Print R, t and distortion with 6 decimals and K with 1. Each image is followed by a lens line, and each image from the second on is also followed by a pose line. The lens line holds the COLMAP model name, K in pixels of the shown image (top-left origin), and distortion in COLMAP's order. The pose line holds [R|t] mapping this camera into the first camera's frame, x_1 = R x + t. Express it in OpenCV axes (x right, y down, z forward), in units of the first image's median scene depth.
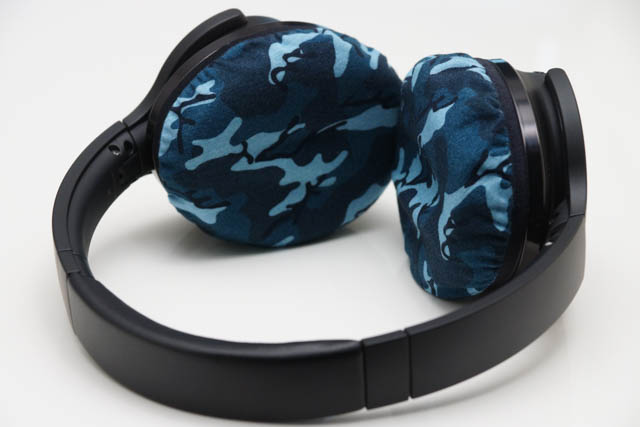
lens RADIAL K [[2014.5, 0, 320.0], [0, 2014.5, 213.5], [0, 0, 1]] dist [-0.149324, 0.092929]
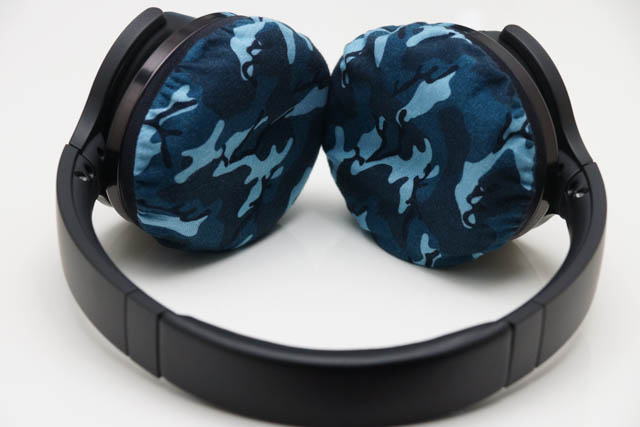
lens RADIAL K [[2014.5, 0, 320.0], [0, 2014.5, 213.5], [0, 0, 1]] dist [-0.149324, 0.092929]
pose [[0.892033, -0.171901, 0.418003, -0.402353], [0.159241, 0.985079, 0.065280, -0.058776], [-0.422988, 0.008331, 0.906097, 0.120567]]
